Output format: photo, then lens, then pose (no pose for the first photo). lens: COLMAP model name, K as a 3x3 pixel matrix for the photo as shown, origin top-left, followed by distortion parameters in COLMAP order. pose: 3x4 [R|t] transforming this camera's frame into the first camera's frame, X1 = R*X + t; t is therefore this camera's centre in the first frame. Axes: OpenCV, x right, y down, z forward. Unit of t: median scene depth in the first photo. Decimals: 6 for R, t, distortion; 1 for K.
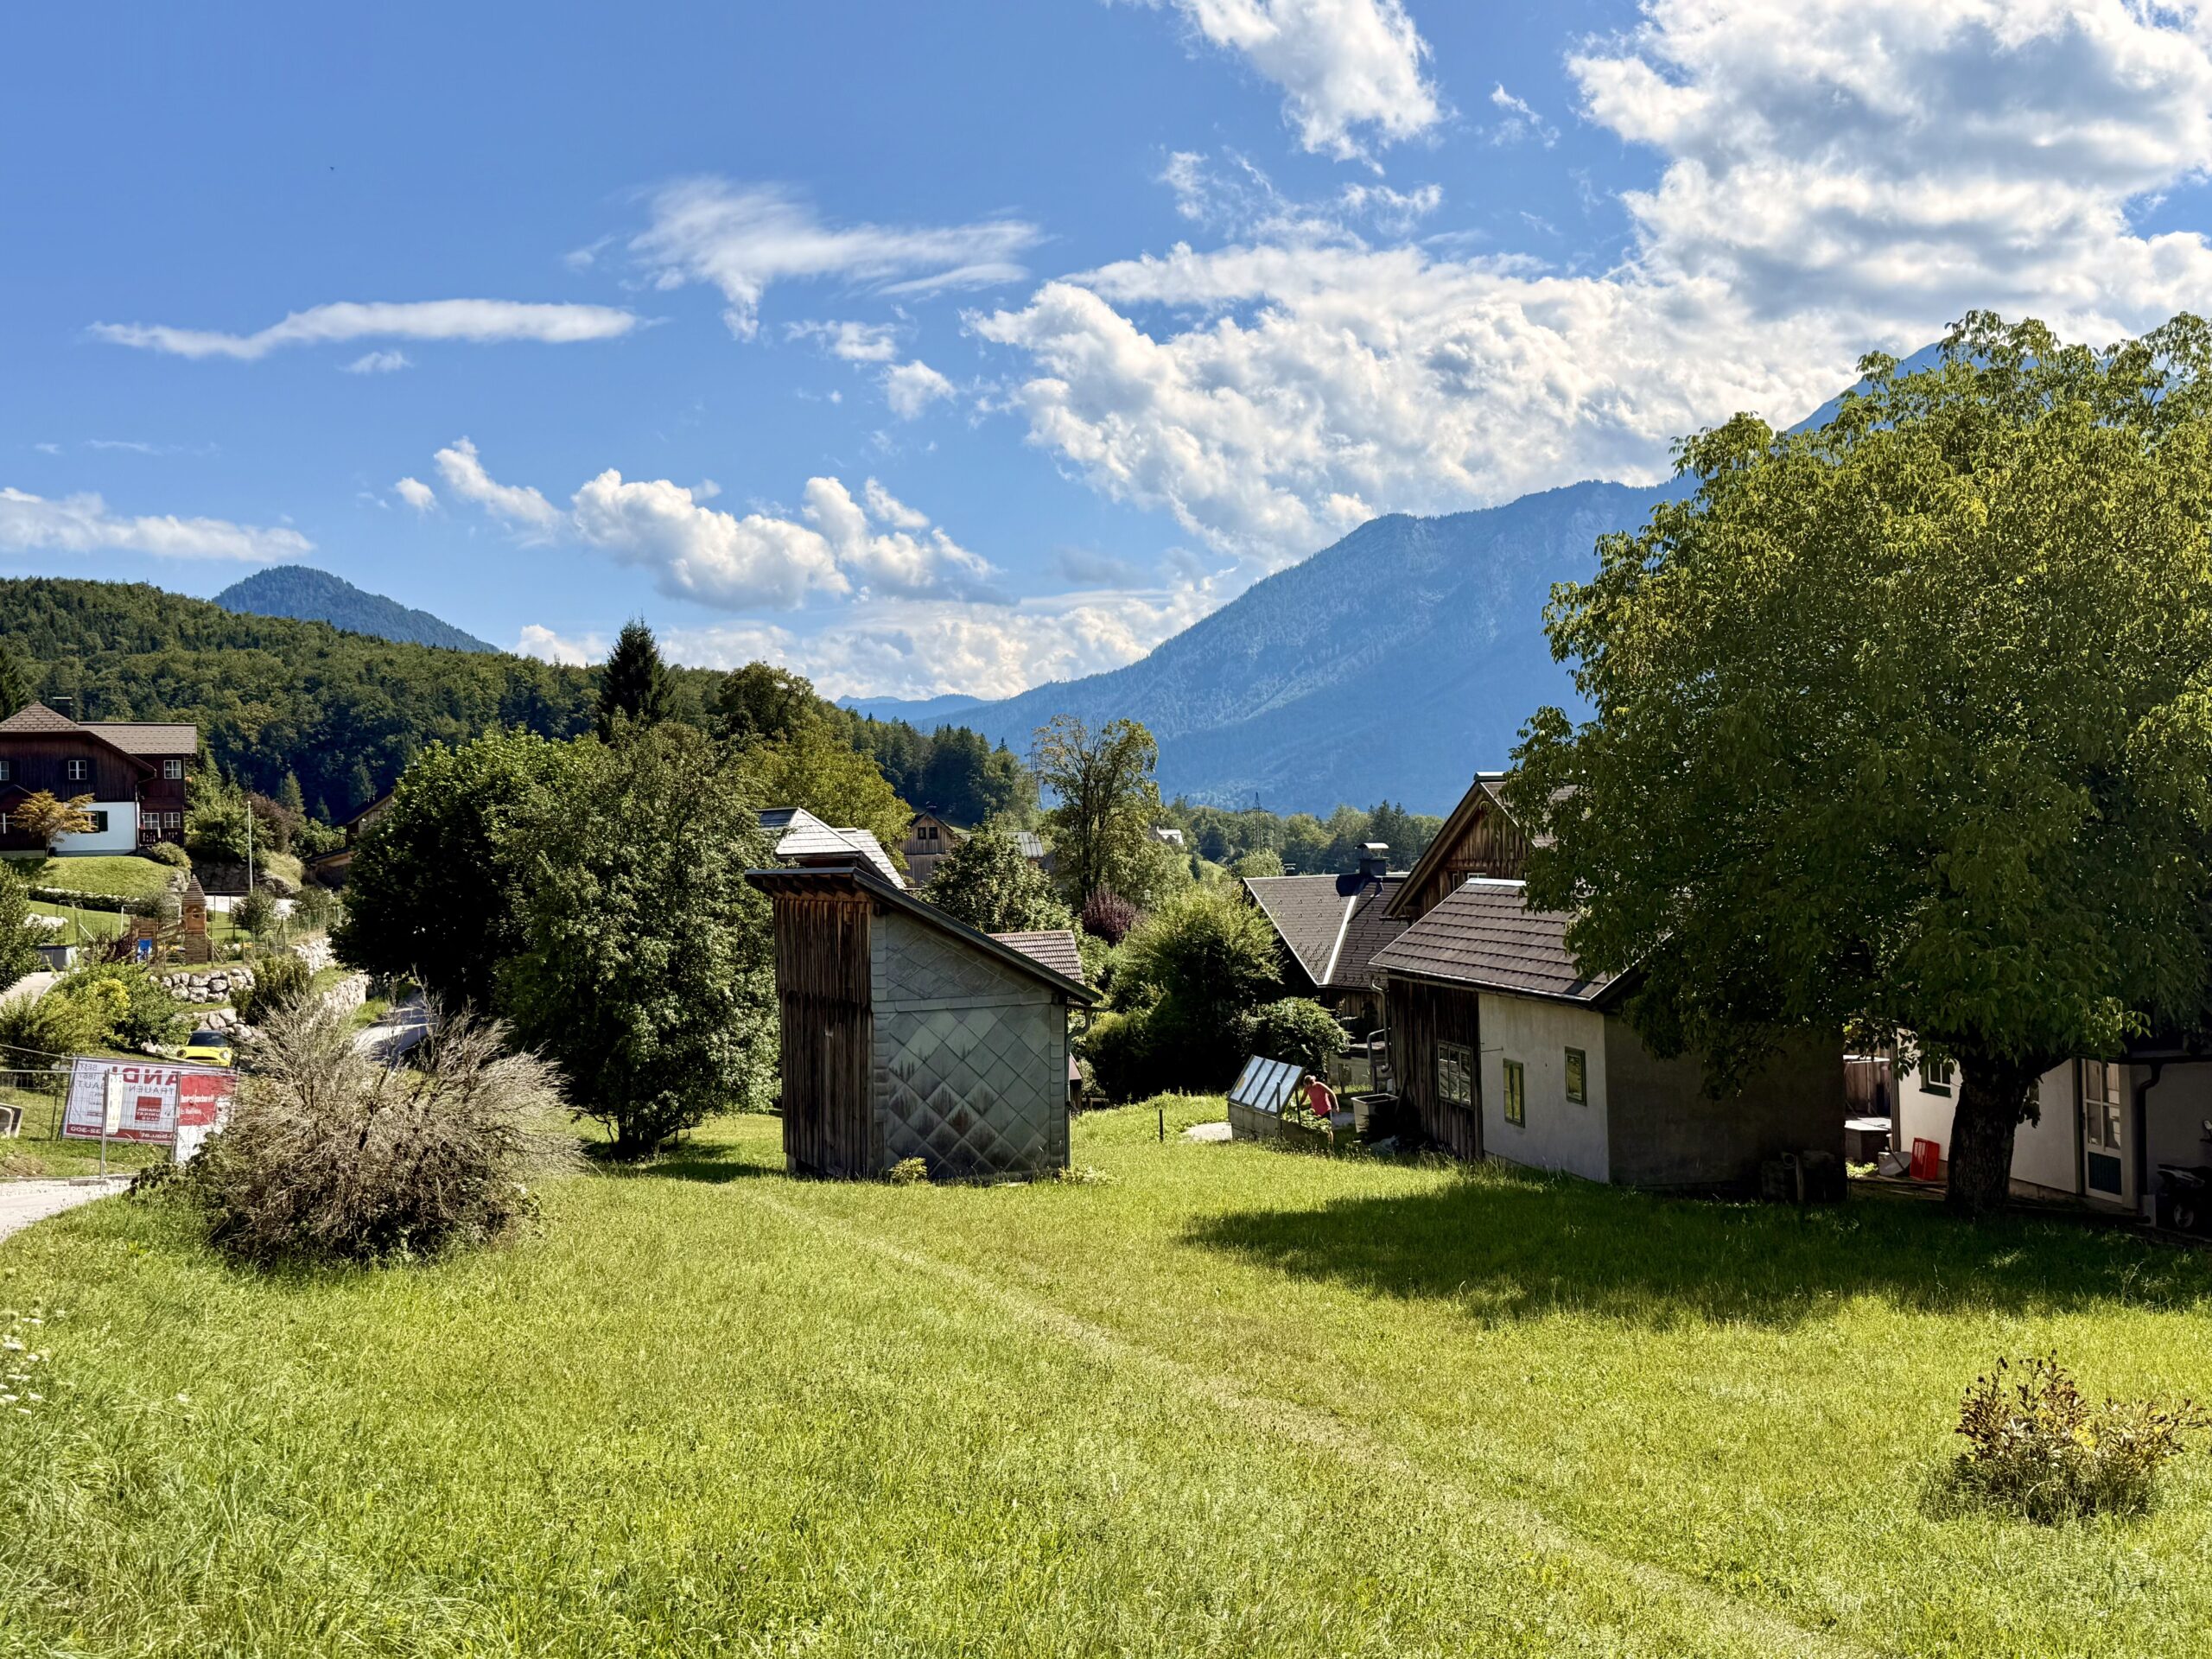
lens RADIAL K [[2184.8, 0, 1106.0], [0, 2184.8, 829.5], [0, 0, 1]] dist [0.277256, -0.535176]
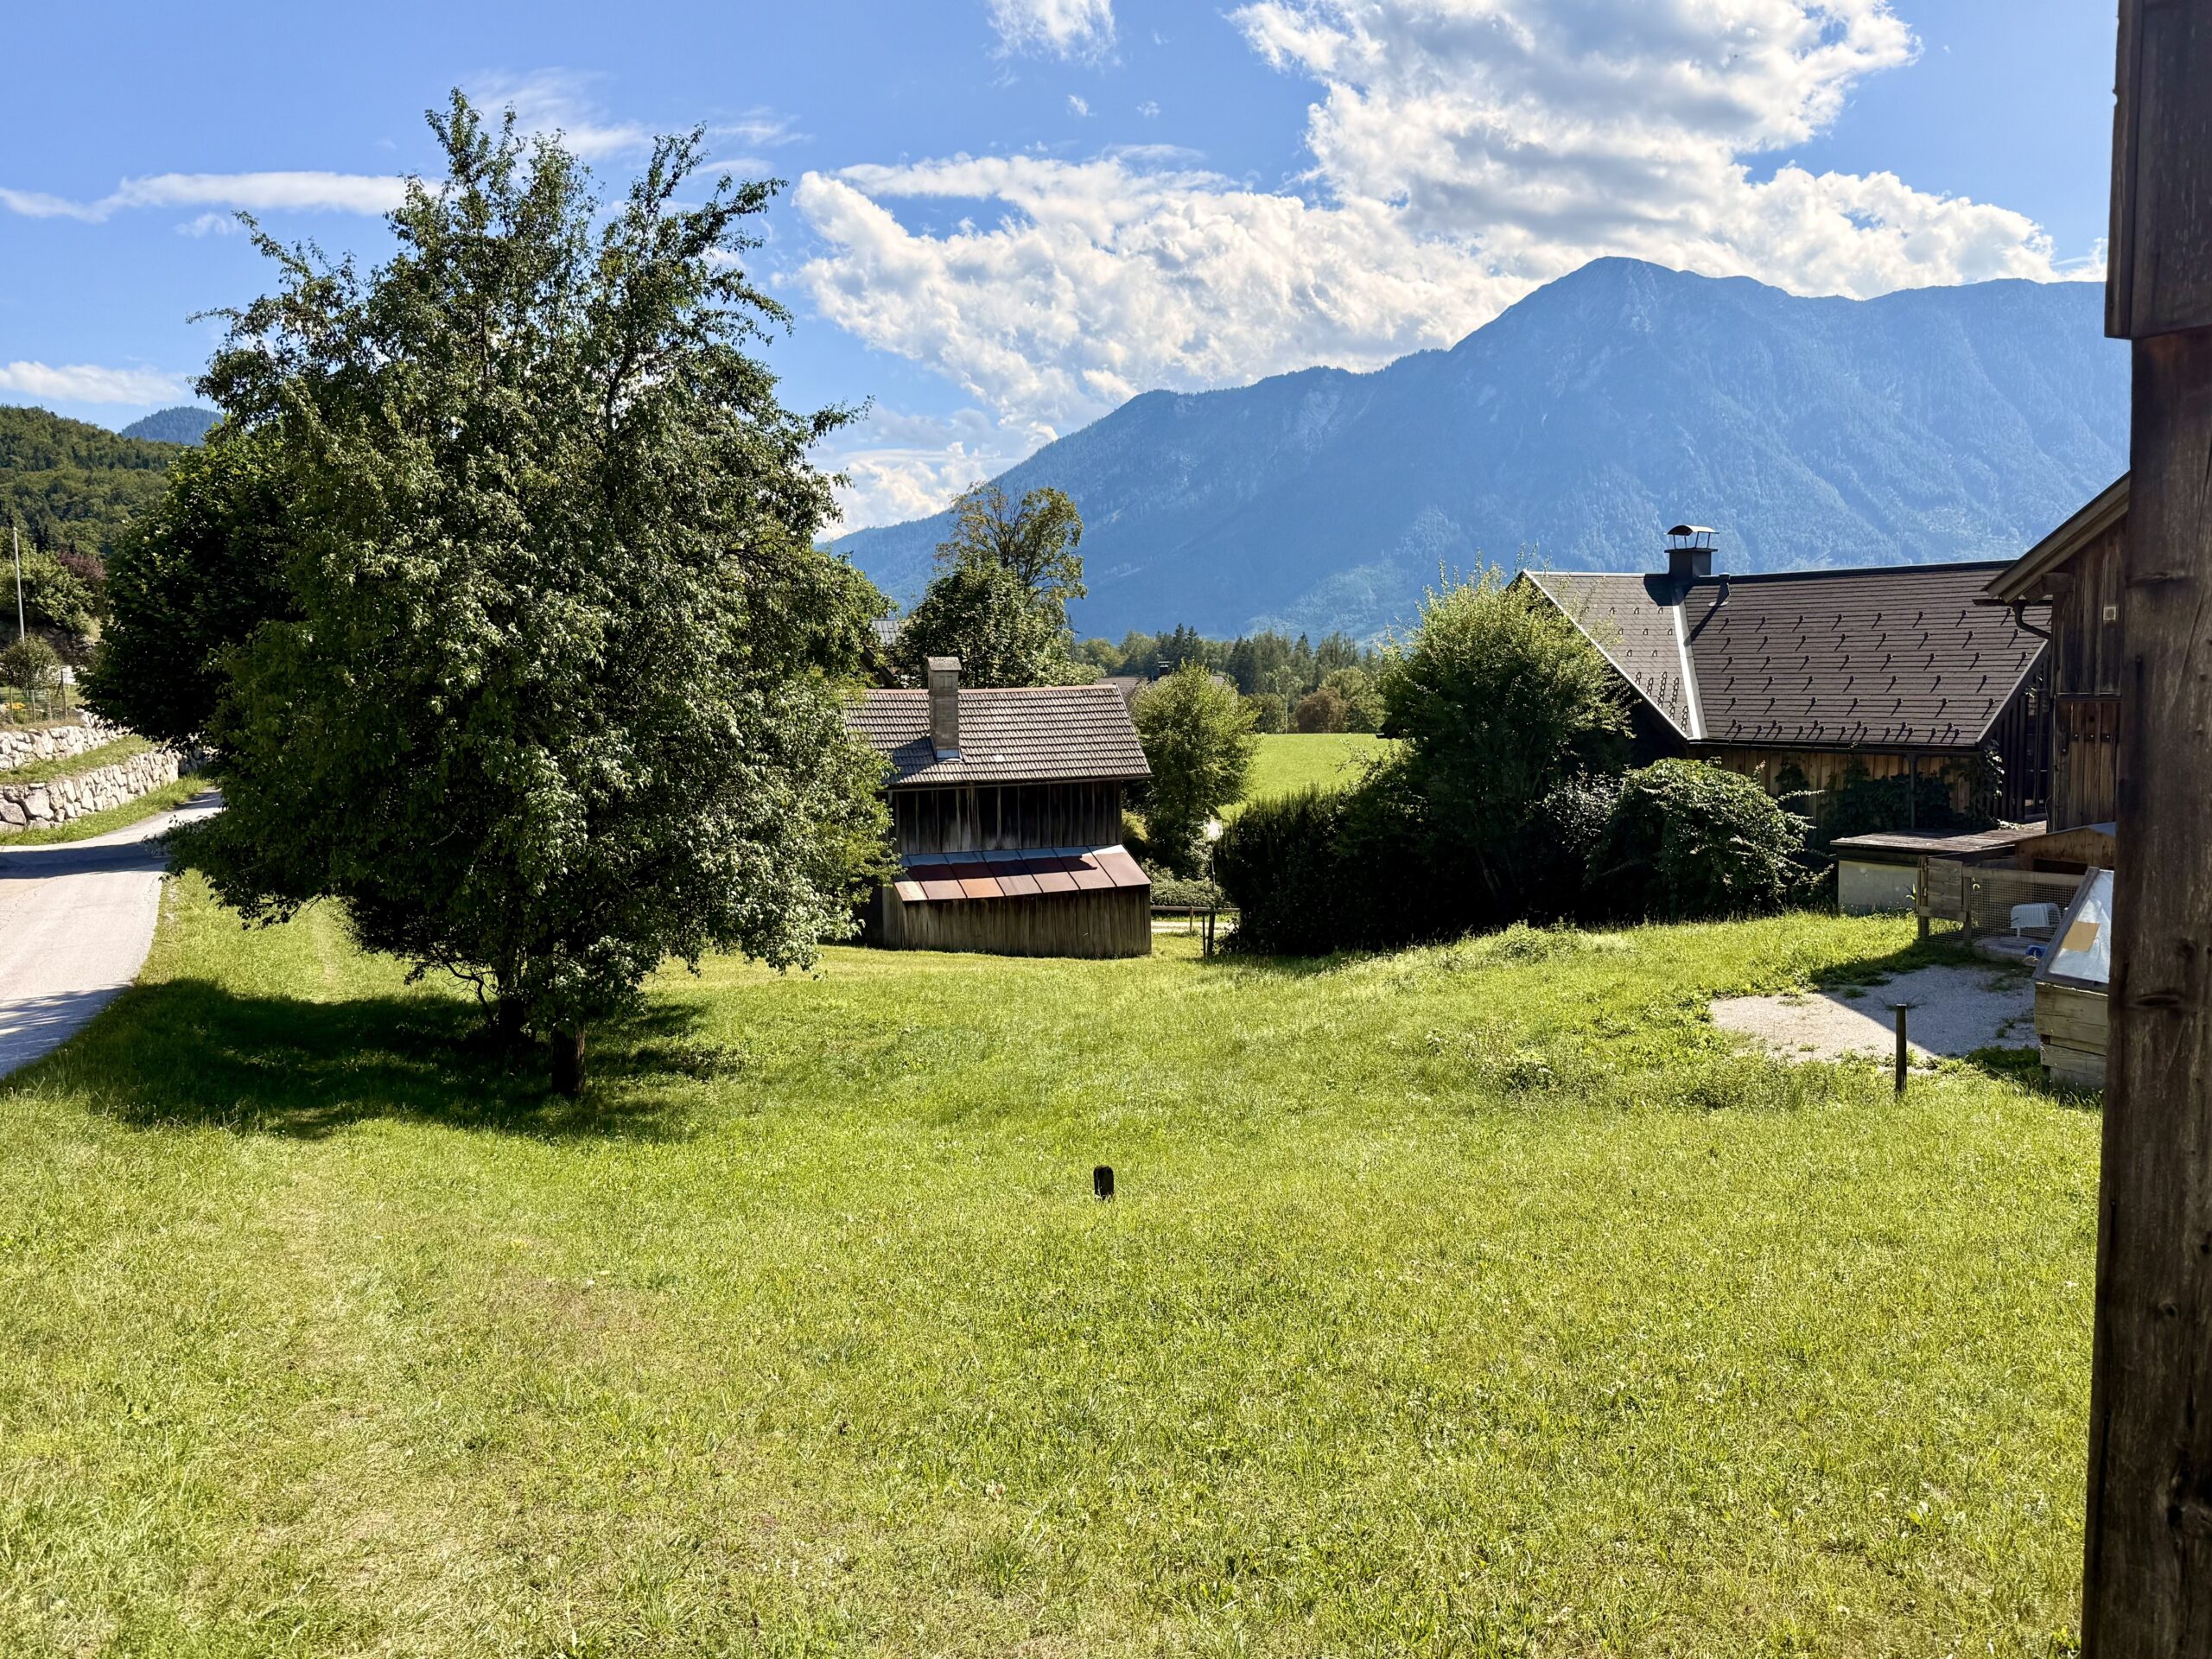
lens RADIAL K [[1777.7, 0, 1106.0], [0, 1777.7, 829.5], [0, 0, 1]] dist [0.096328, -0.091633]
pose [[0.993752, 0.000201, 0.111615, -0.111271], [-0.010754, 0.995518, 0.093959, 0.048717], [-0.111095, -0.094572, 0.989300, 0.506002]]
